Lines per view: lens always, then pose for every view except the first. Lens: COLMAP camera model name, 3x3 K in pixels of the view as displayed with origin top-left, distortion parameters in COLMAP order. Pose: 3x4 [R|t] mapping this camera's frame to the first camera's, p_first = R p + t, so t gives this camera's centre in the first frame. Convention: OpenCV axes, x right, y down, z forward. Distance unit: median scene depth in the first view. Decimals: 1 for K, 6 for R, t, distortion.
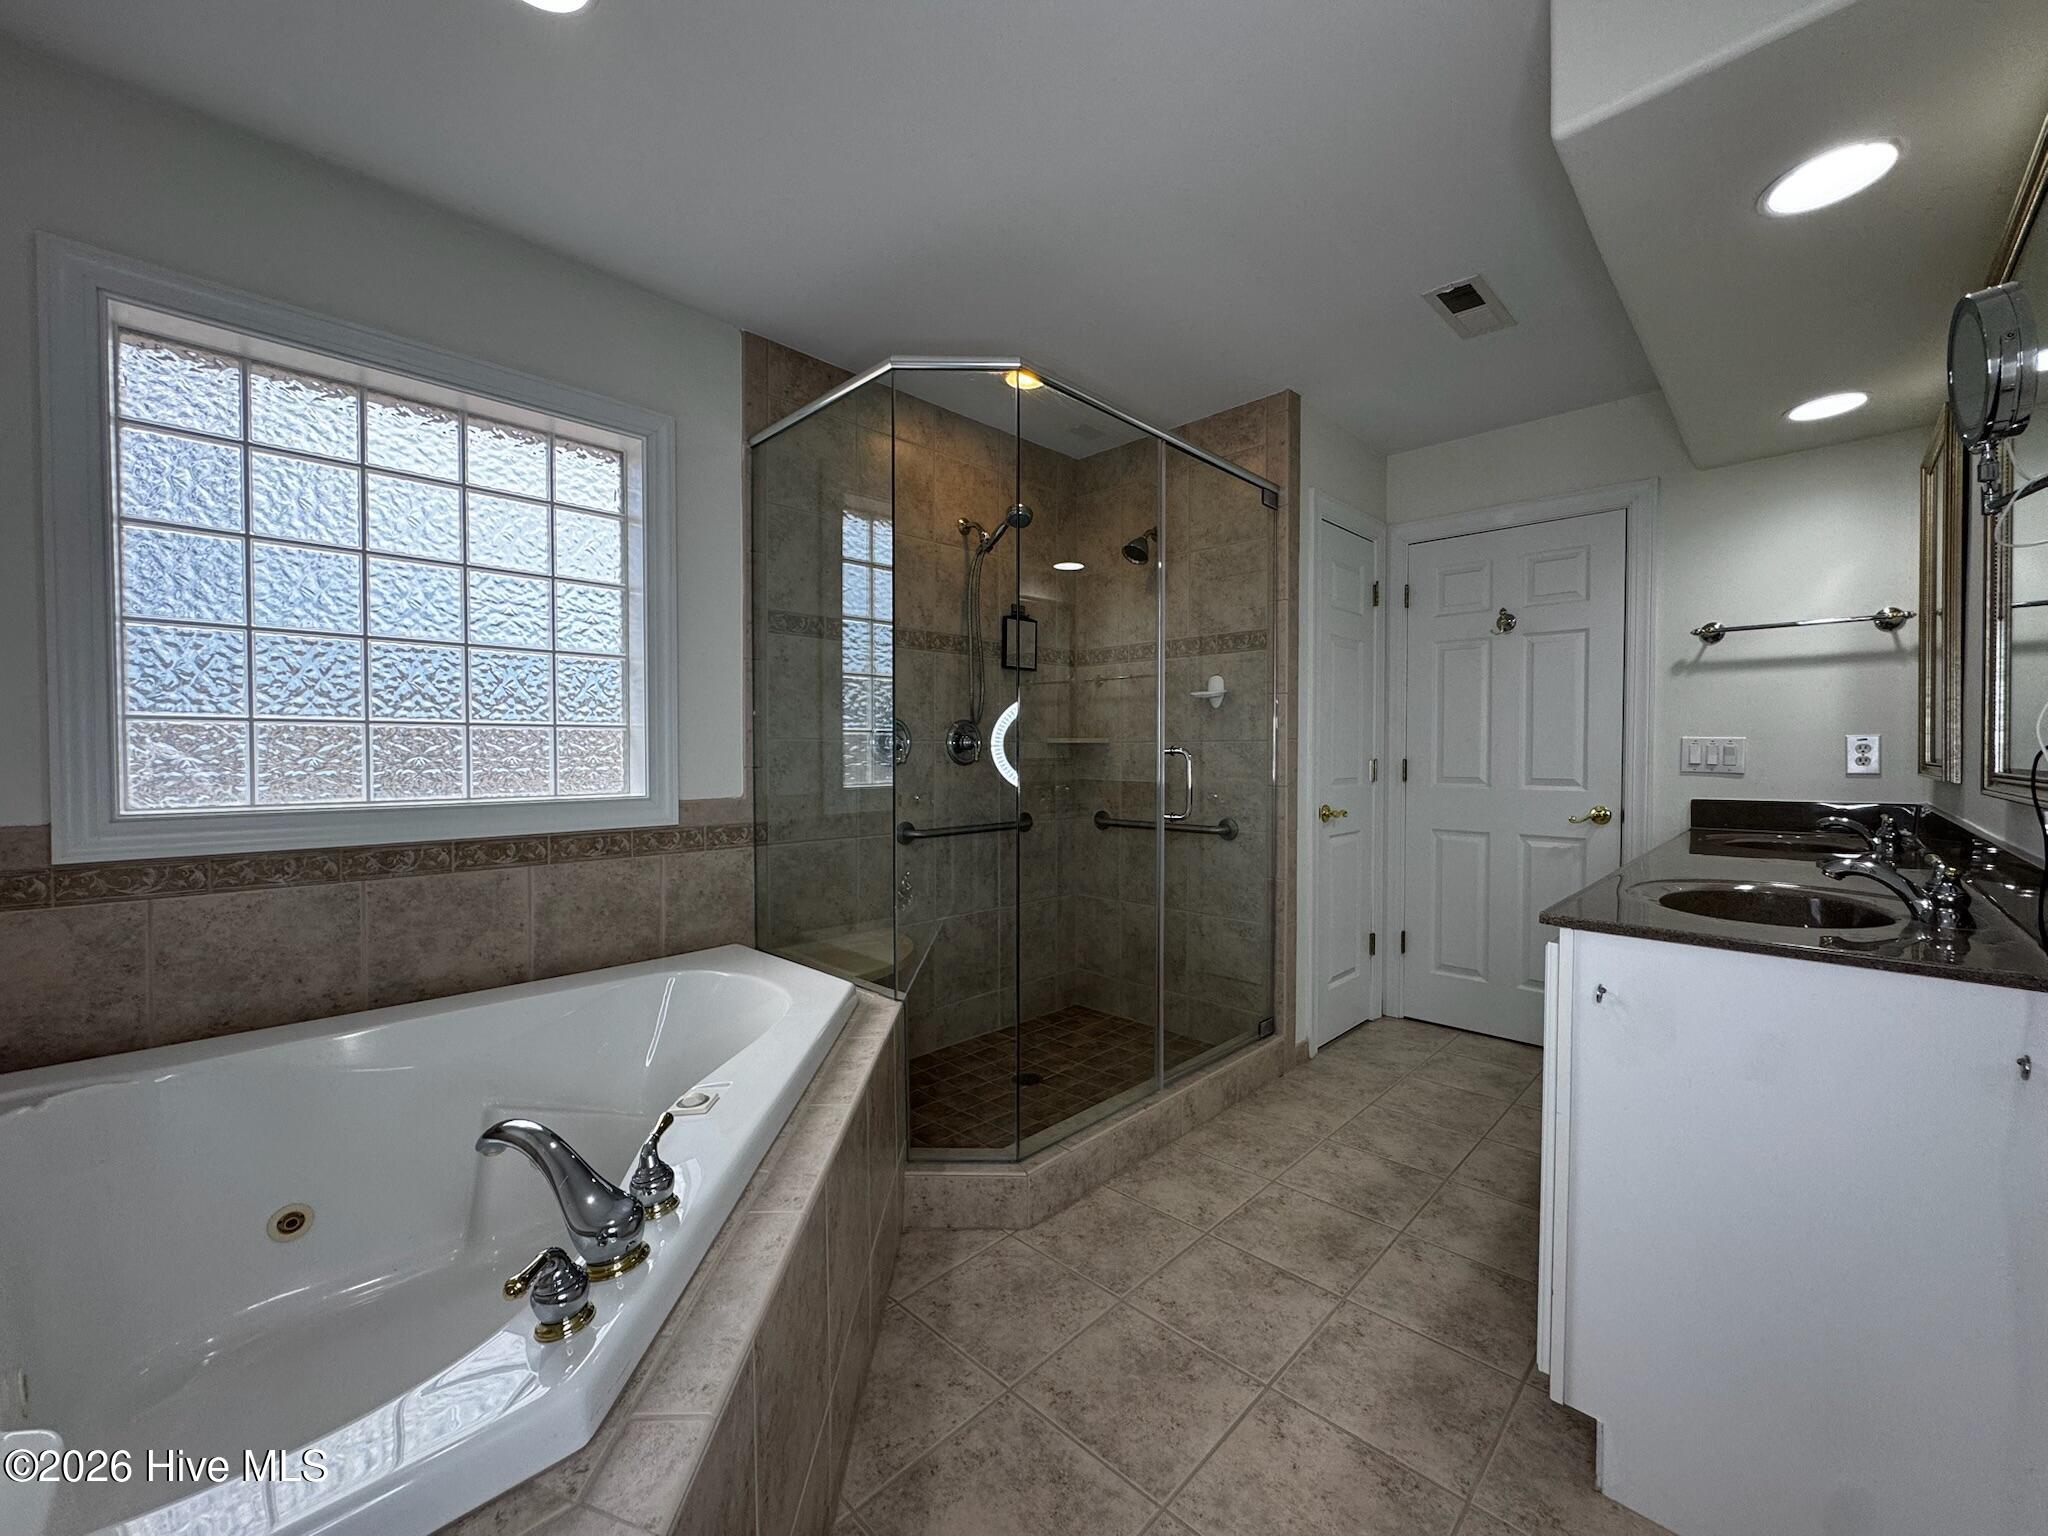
lens RADIAL K [[821.8, 0, 1031.0], [0, 821.8, 771.6], [0, 0, 1]] dist [0.000351, 0.000055]
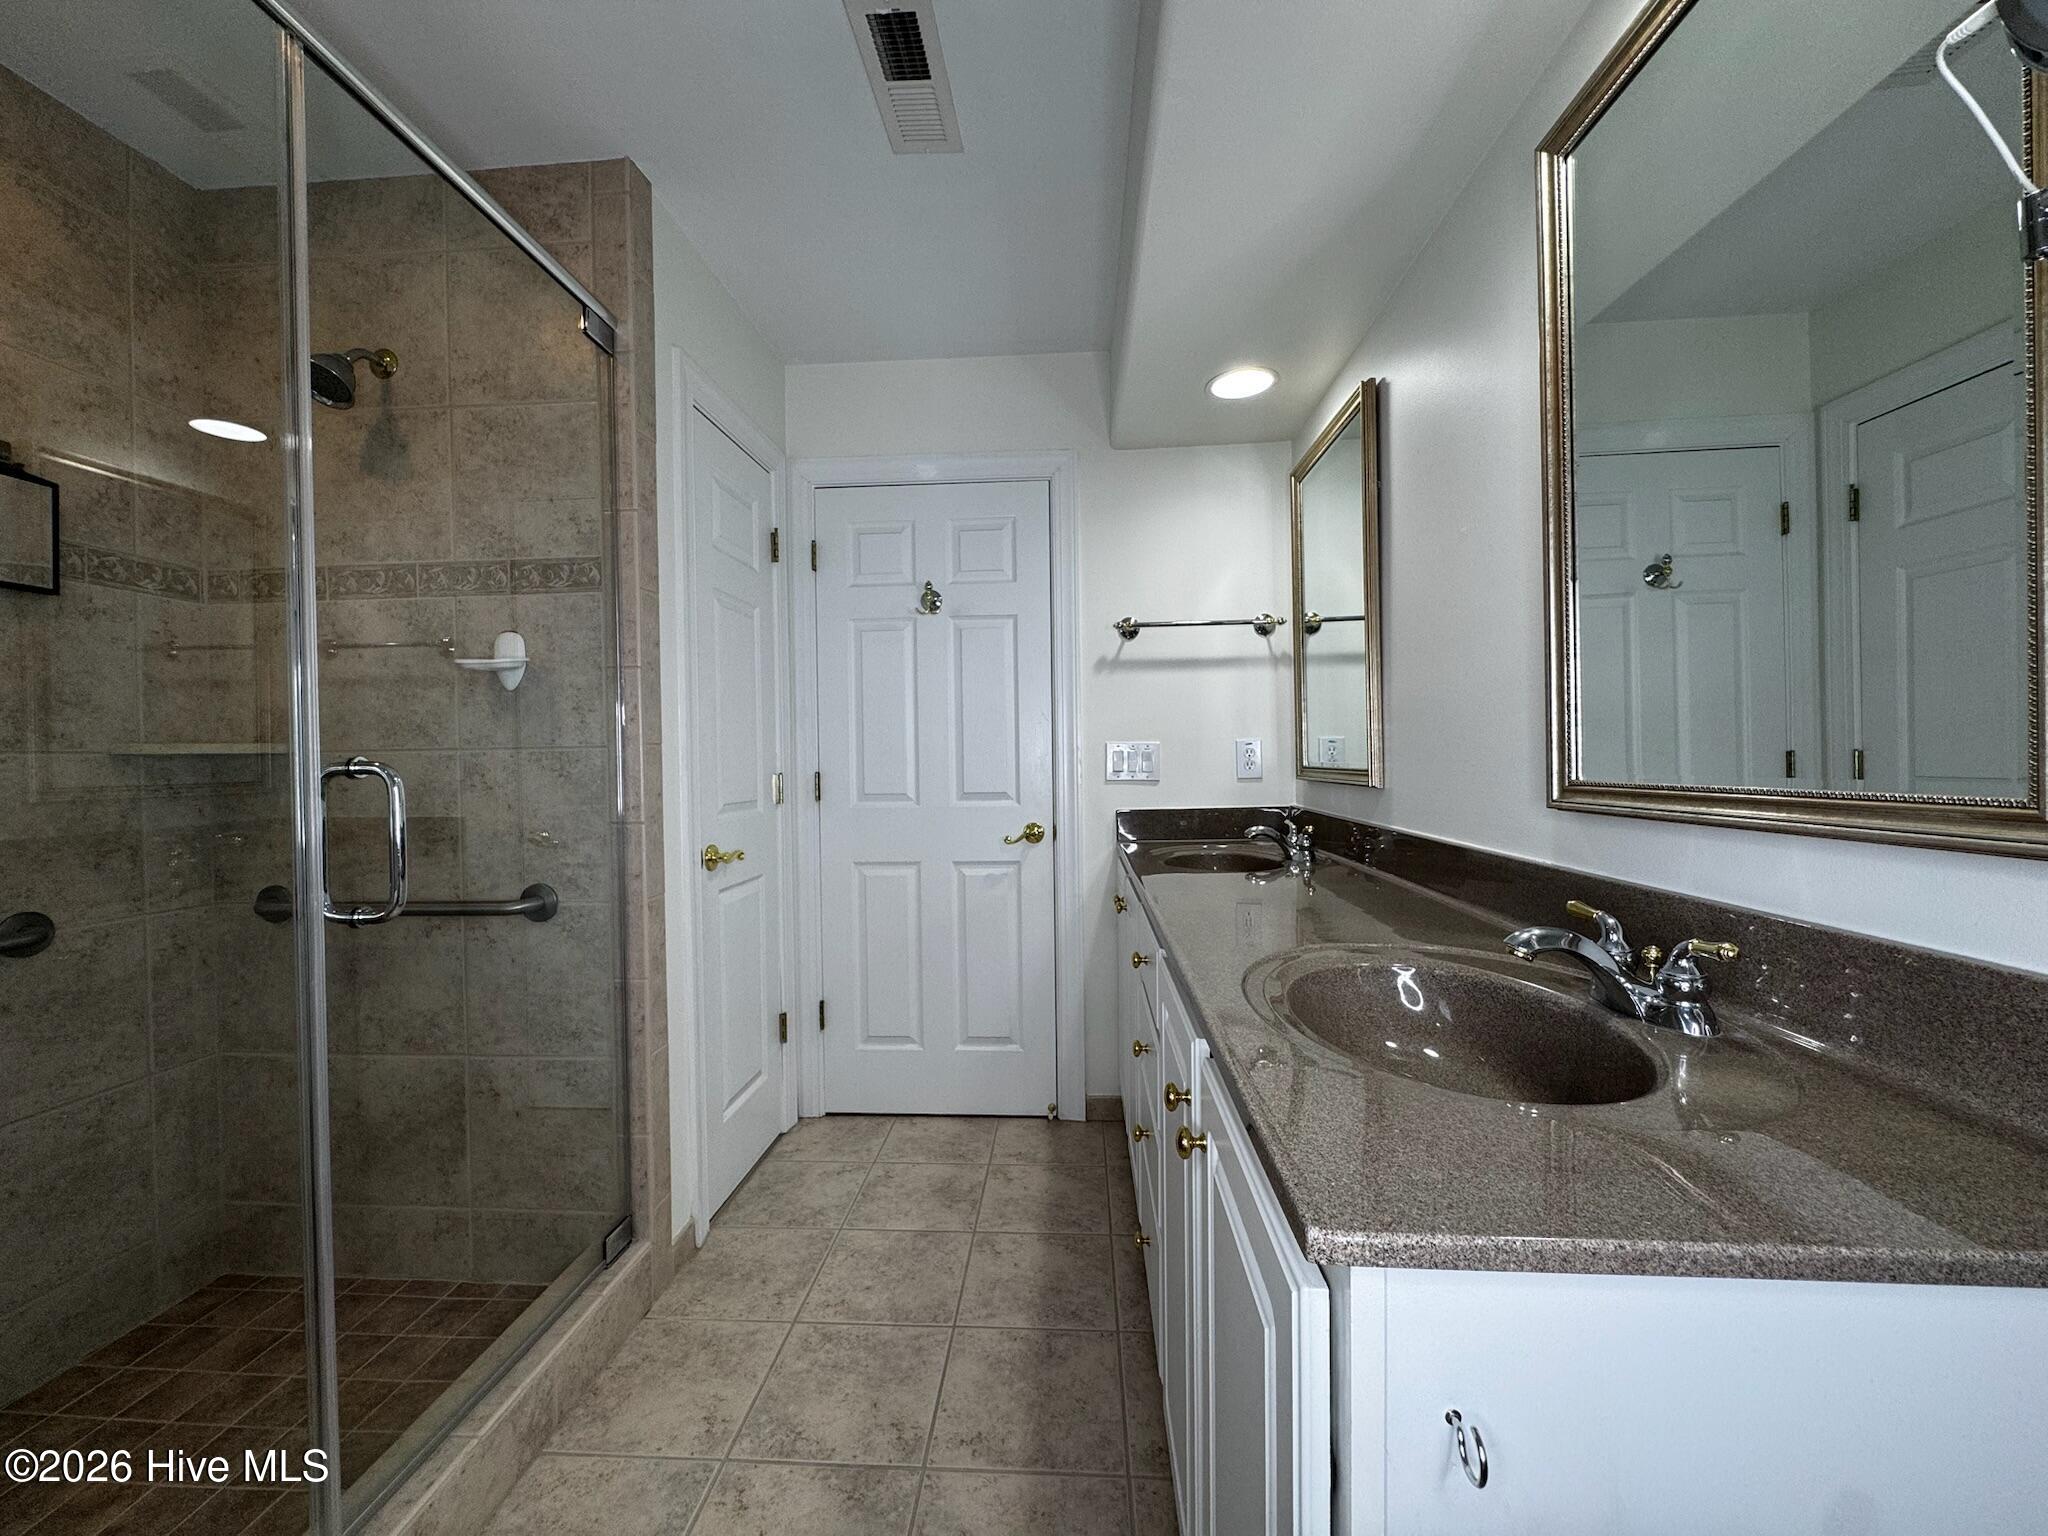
lens RADIAL K [[817.5, 0, 1021.2], [0, 817.5, 767.5], [0, 0, 1]] dist [-0.006884, 0.000066]
pose [[0.768105, -0.018081, 0.640069, 0.137550], [0.030571, 0.999497, -0.008452, -0.008382], [-0.639594, 0.026059, 0.768271, 0.352475]]
